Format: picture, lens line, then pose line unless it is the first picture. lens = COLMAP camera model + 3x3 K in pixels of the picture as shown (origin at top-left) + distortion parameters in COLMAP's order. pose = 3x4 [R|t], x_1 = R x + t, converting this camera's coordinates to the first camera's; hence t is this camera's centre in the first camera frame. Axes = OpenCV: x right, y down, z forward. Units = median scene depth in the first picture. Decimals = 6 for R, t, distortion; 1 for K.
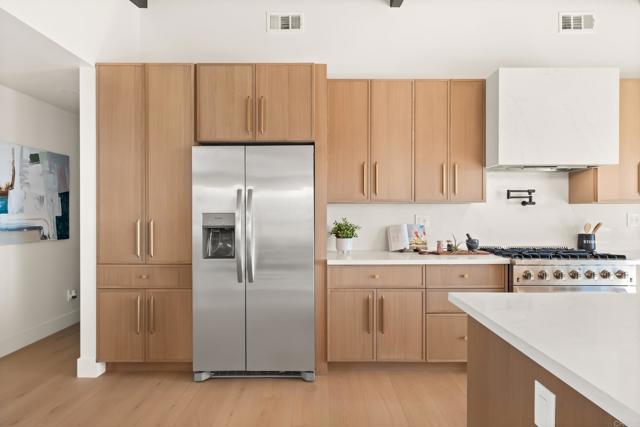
lens RADIAL K [[320.2, 0, 320.0], [0, 320.2, 213.5], [0, 0, 1]] dist [-0.000830, 0.000210]
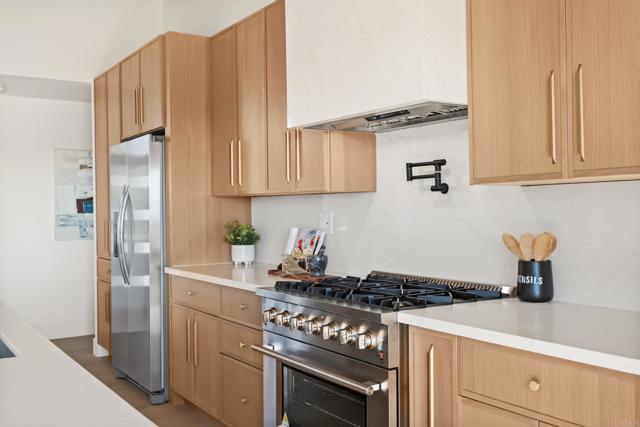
lens RADIAL K [[645.6, 0, 318.8], [0, 645.6, 224.9], [0, 0, 1]] dist [-0.000932, 0.004219]
pose [[0.550842, 0.014381, -0.834485, 1.472209], [0.009051, 0.999690, 0.023202, -0.001953], [0.834560, -0.020333, 0.550541, 0.350060]]
